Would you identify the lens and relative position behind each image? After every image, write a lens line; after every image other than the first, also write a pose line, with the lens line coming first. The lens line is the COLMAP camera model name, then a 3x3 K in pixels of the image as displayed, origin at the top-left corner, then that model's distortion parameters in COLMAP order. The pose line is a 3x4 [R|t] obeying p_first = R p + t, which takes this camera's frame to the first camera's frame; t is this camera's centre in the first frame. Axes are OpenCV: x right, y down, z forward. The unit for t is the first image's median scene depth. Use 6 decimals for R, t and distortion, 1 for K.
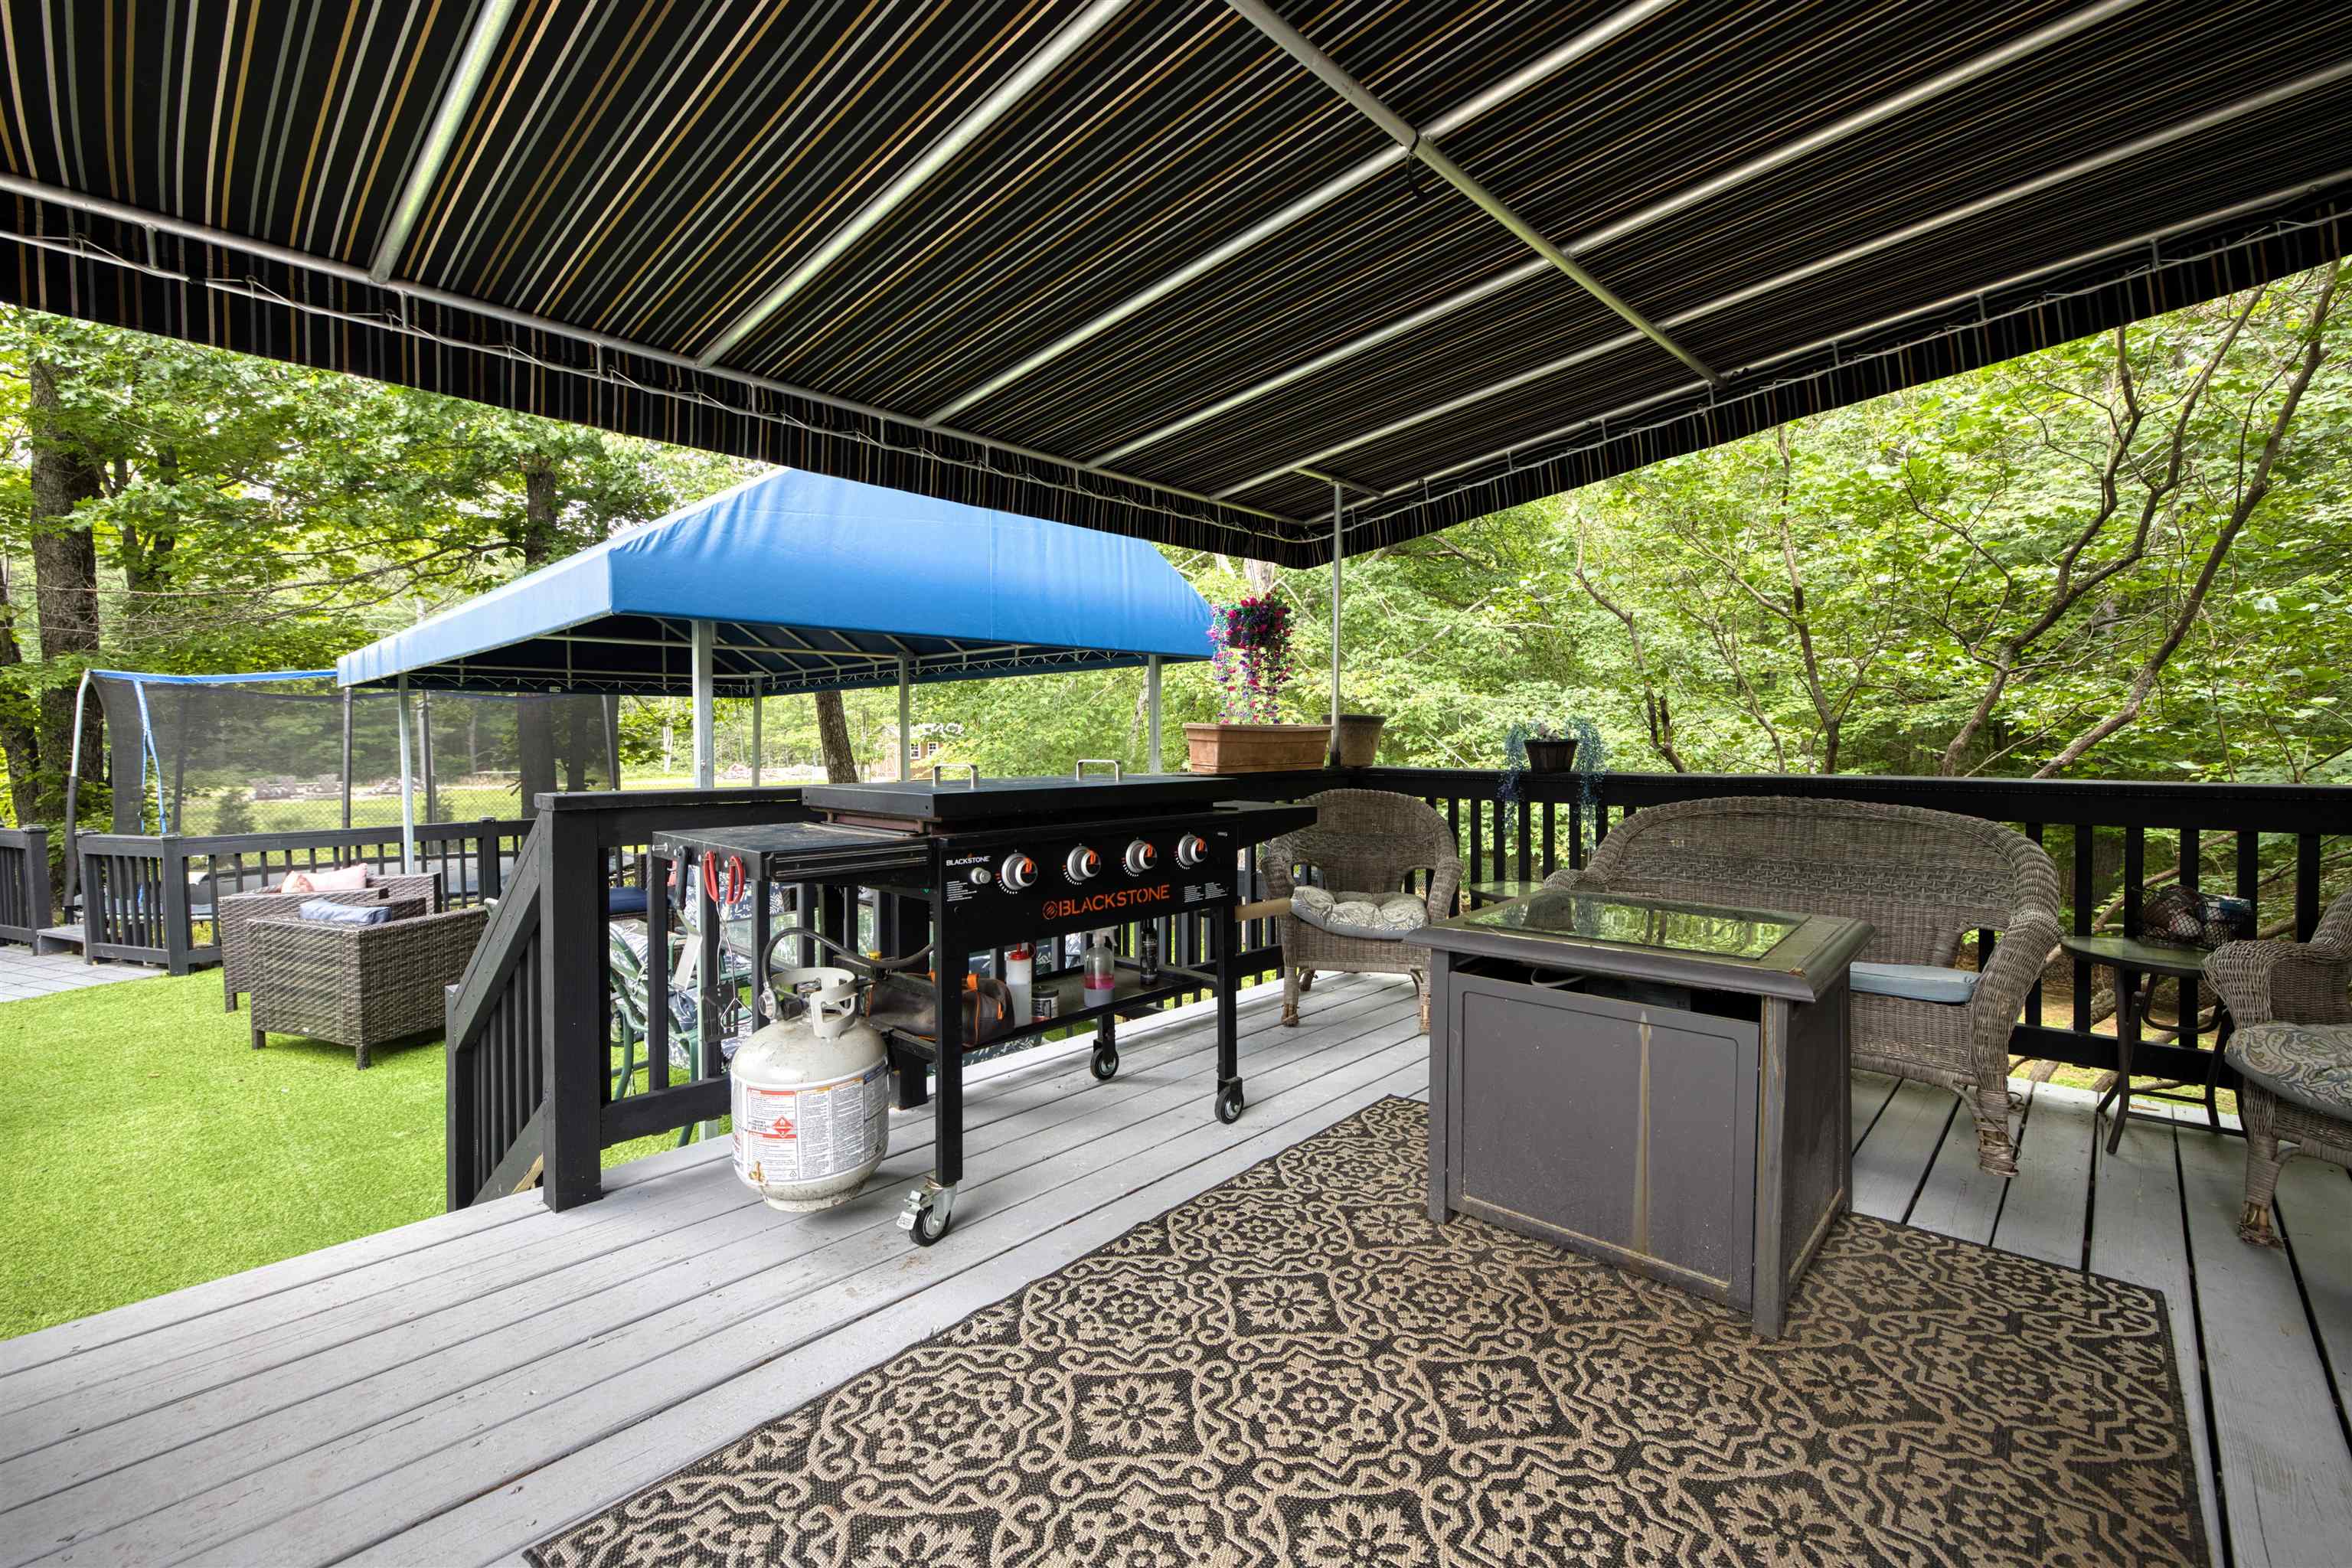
lens RADIAL K [[1010.7, 0, 1180.8], [0, 1010.7, 769.5], [0, 0, 1]] dist [0.004224, 0.000393]
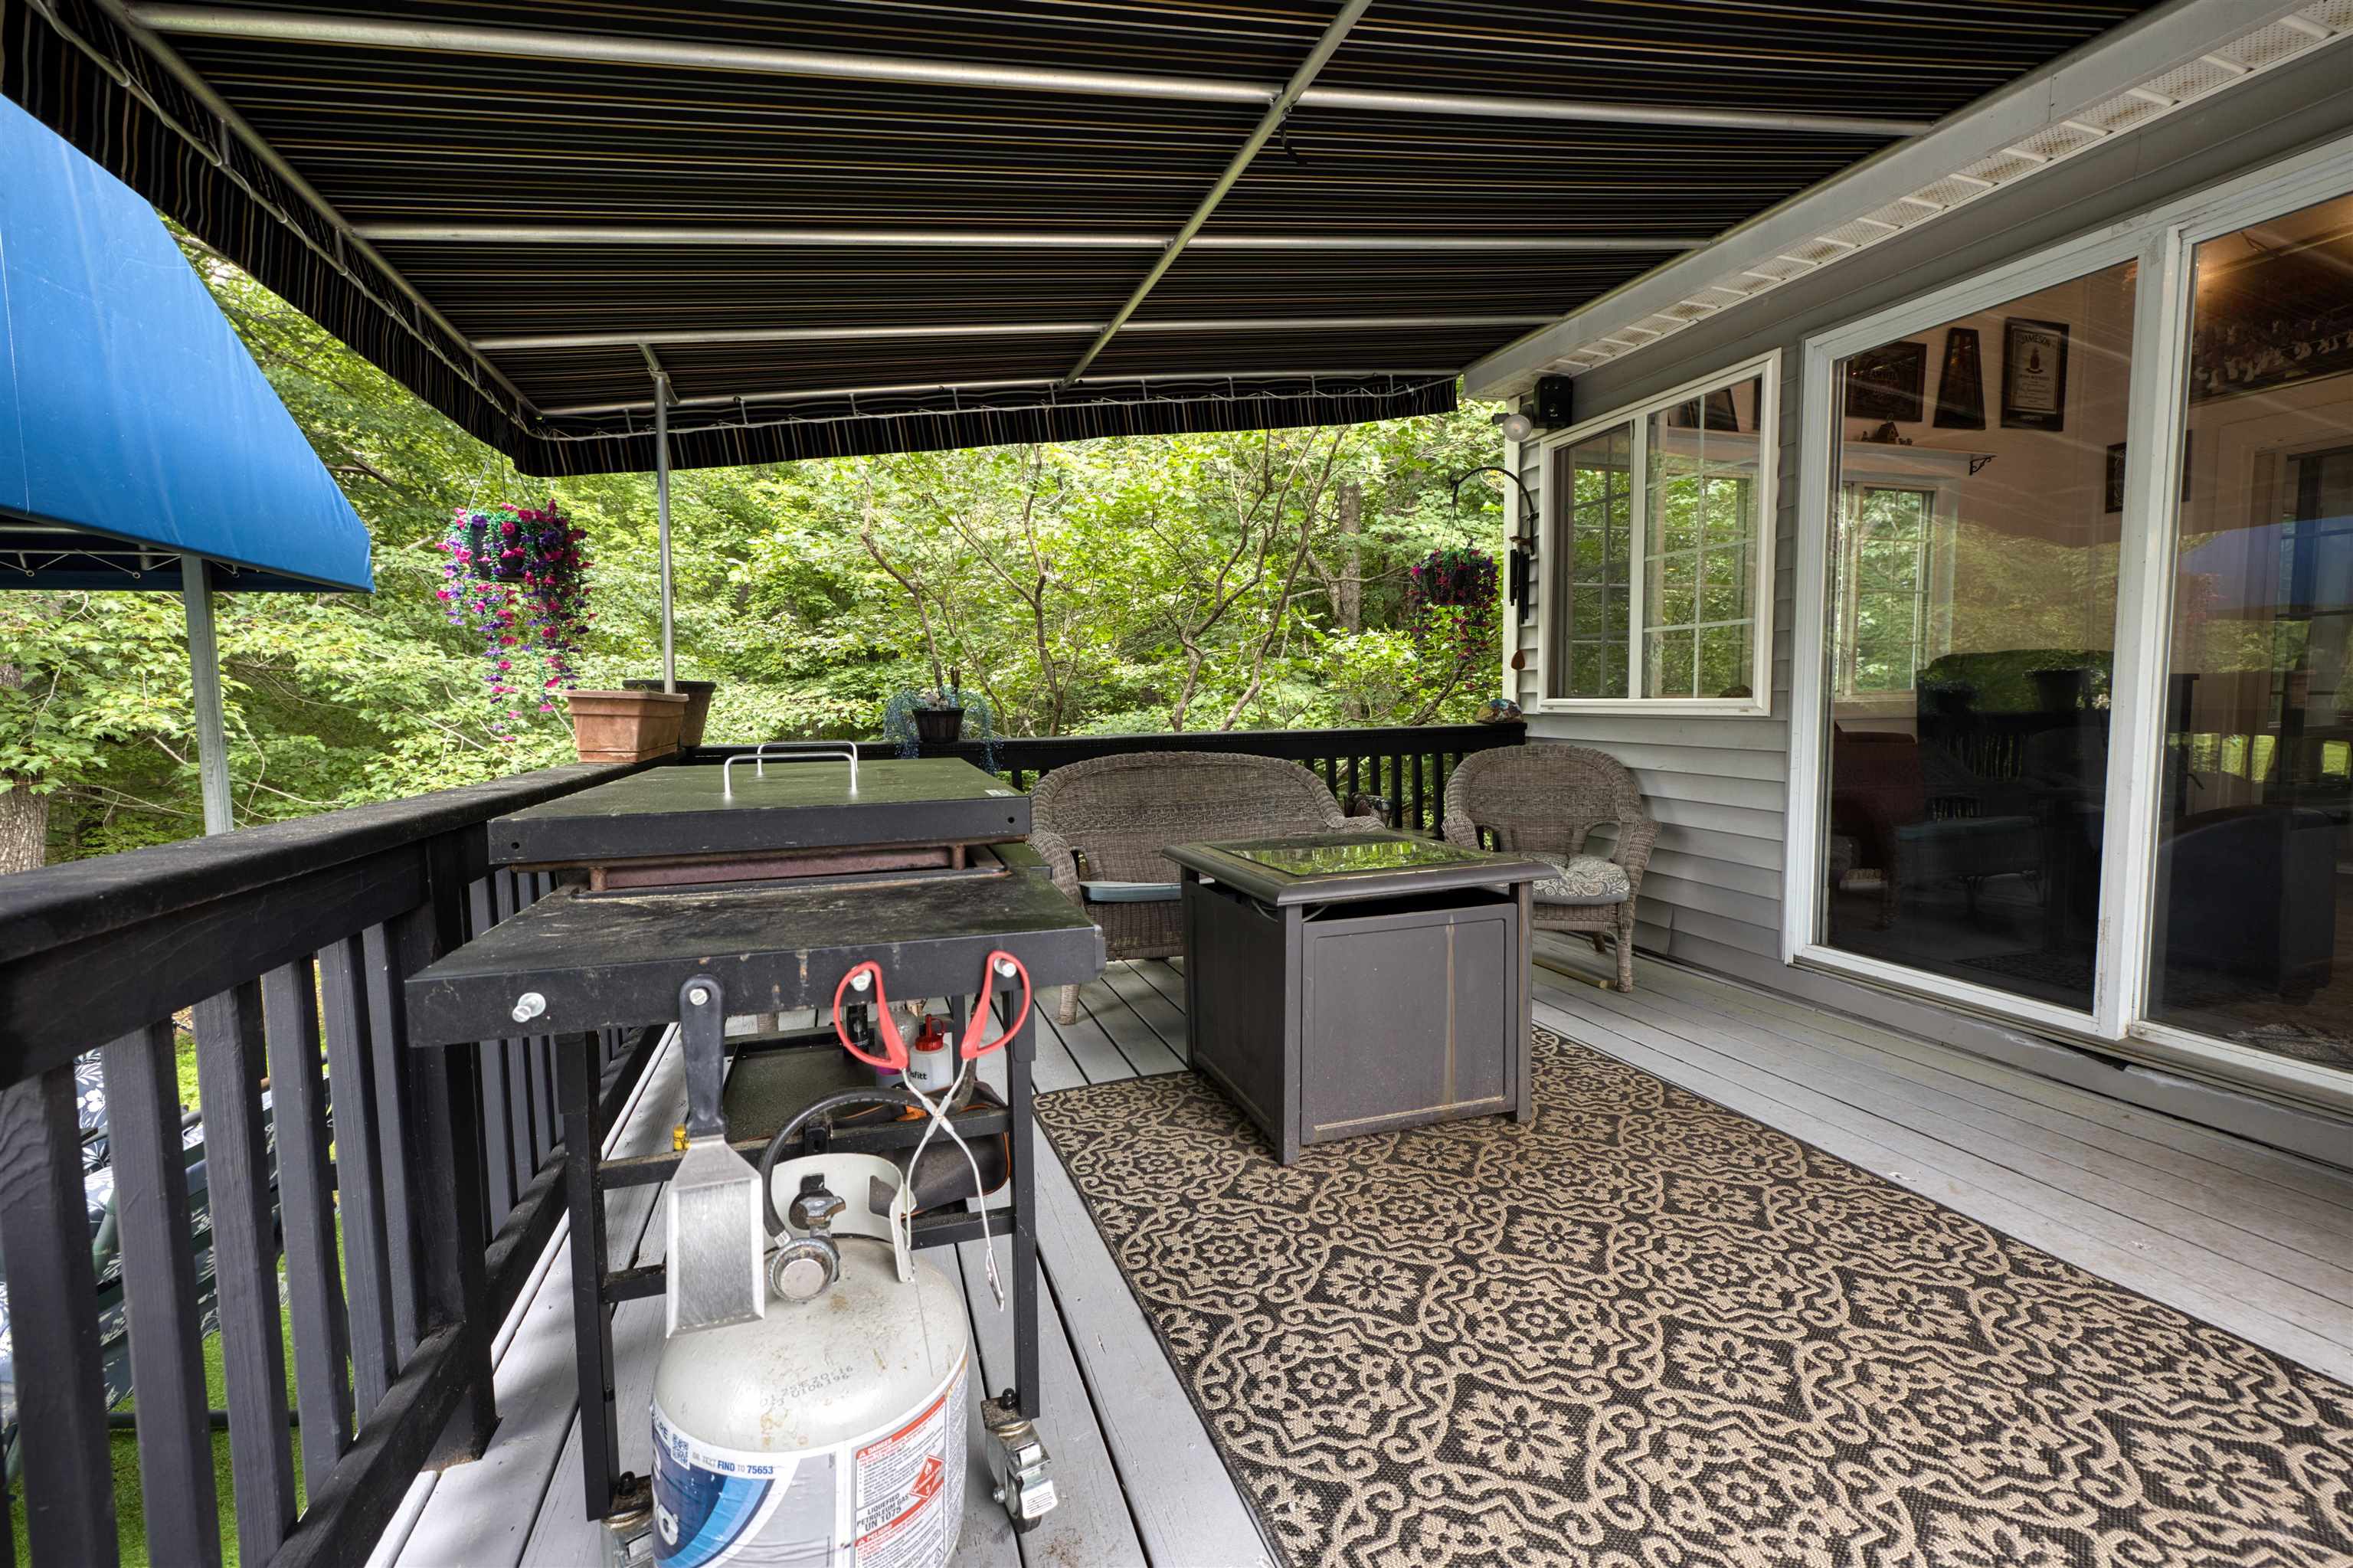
lens RADIAL K [[1014.3, 0, 1182.1], [0, 1014.3, 772.6], [0, 0, 1]] dist [0.001752, 0.000674]
pose [[0.480633, -0.069087, 0.874196, -0.747543], [0.044792, 0.997525, 0.054207, -0.019600], [-0.875777, 0.013103, 0.482537, 0.636722]]
